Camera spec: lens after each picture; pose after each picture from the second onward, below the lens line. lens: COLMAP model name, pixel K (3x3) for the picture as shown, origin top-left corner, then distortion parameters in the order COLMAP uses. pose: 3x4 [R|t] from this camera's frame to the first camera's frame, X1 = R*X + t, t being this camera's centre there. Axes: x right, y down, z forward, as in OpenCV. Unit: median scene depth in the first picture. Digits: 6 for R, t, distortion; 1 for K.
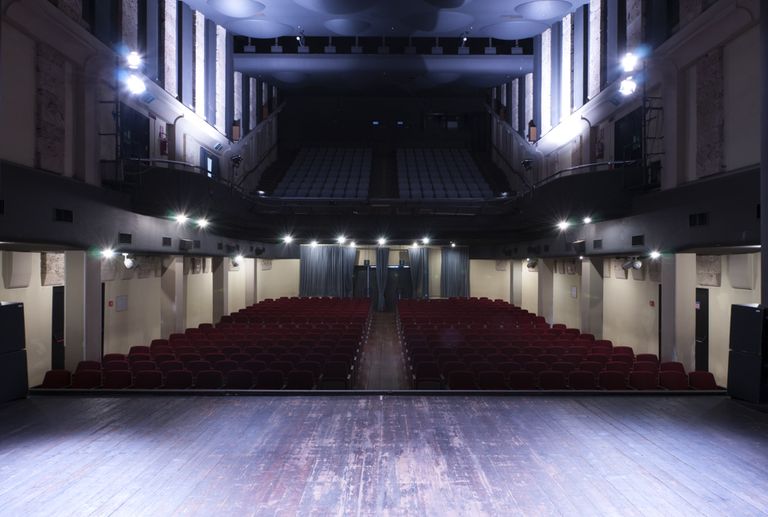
lens RADIAL K [[475.7, 0, 376.9], [0, 475.7, 258.1], [0, 0, 1]] dist [0.004146, -0.004887]
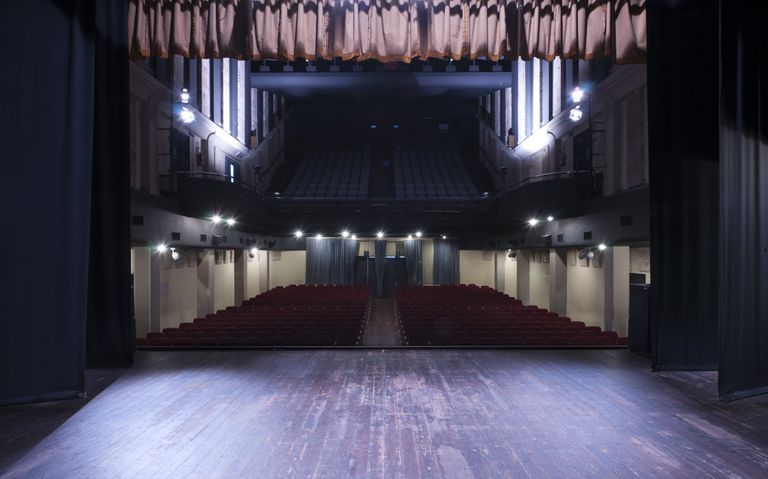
lens RADIAL K [[472.3, 0, 372.9], [0, 472.3, 248.7], [0, 0, 1]] dist [-0.000985, -0.000085]
pose [[0.999985, -0.005269, -0.001520, -0.006698], [0.005272, 0.999984, 0.001908, -0.005346], [0.001510, -0.001916, 0.999997, -0.150874]]
